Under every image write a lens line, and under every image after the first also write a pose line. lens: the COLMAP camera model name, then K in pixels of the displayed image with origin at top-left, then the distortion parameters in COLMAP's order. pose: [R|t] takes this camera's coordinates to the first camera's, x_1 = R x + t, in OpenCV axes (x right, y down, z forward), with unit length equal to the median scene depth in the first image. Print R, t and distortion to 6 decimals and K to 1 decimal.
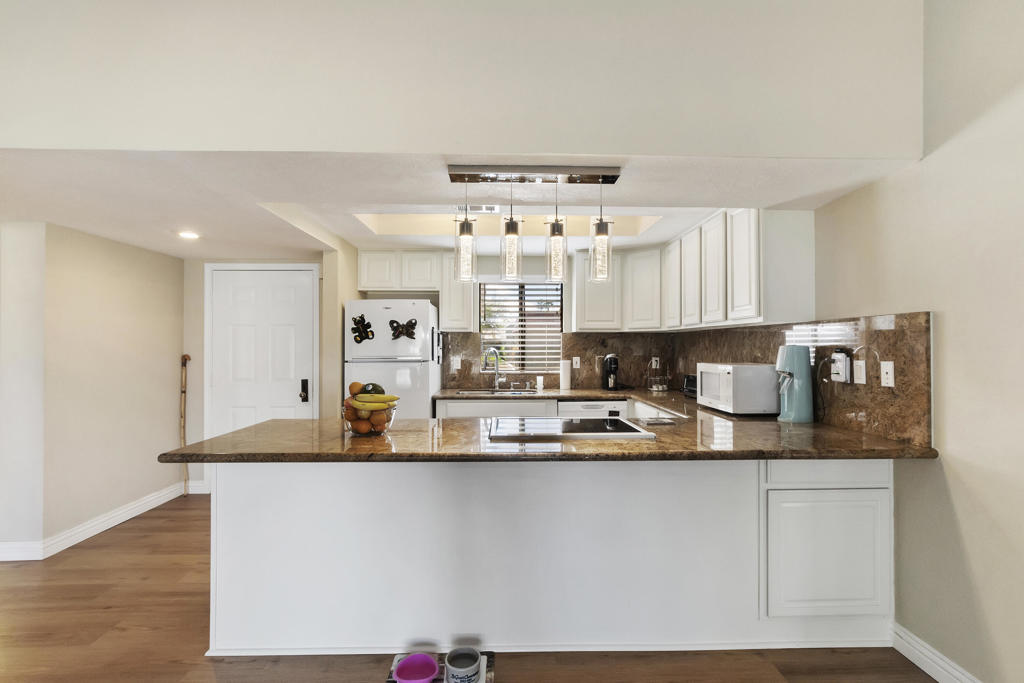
lens RADIAL K [[470.4, 0, 512.3], [0, 470.4, 351.2], [0, 0, 1]] dist [-0.006839, -0.000095]
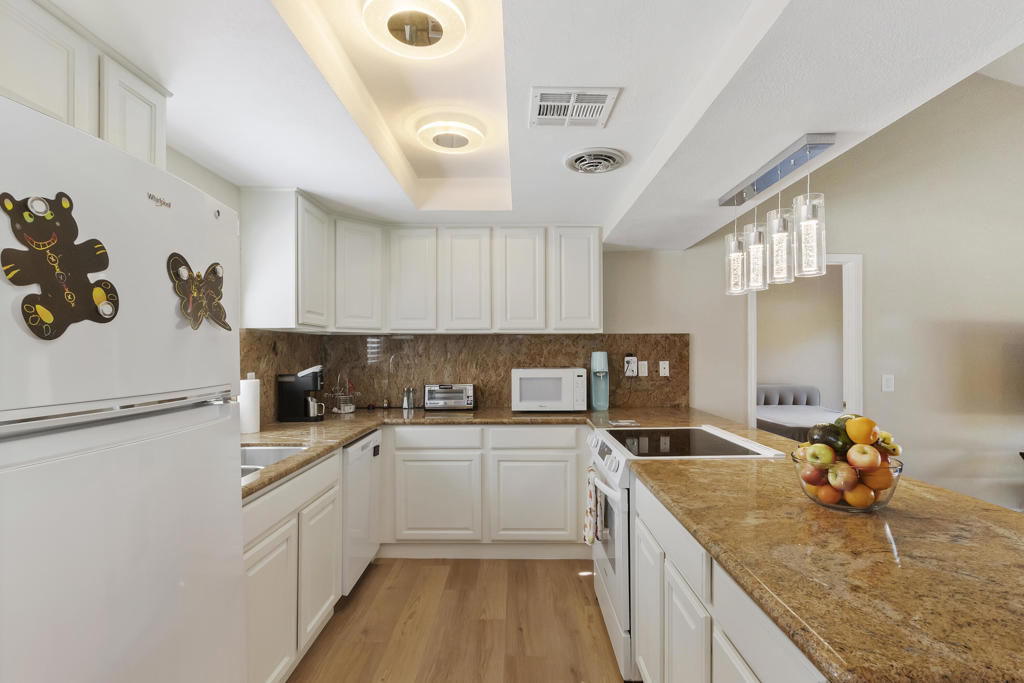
lens RADIAL K [[488.6, 0, 518.7], [0, 488.6, 352.9], [0, 0, 1]] dist [-0.017245, 0.000180]
pose [[0.015310, -0.001251, 0.999882, -0.519795], [0.012678, 0.999919, 0.001057, -0.008986], [-0.999802, 0.012660, 0.015324, 0.807258]]
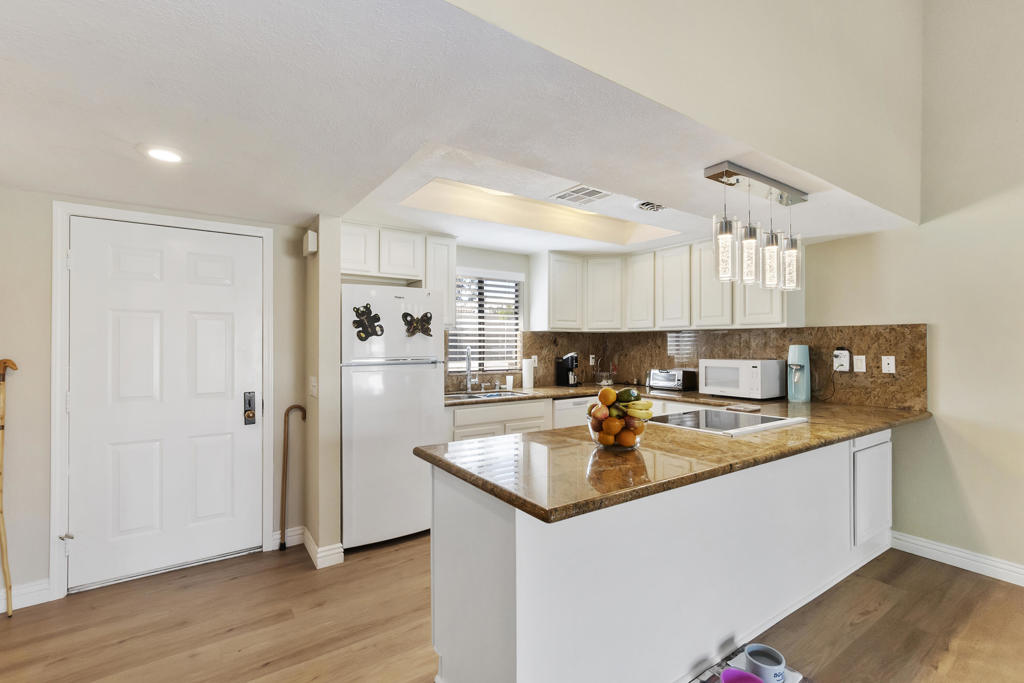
lens RADIAL K [[464.6, 0, 511.8], [0, 464.6, 347.1], [0, 0, 1]] dist [-0.002712, -0.000161]
pose [[0.835494, -0.001755, 0.549497, -0.542670], [0.003847, 0.999989, -0.002654, -0.003837], [-0.549487, 0.004331, 0.835491, 0.230496]]
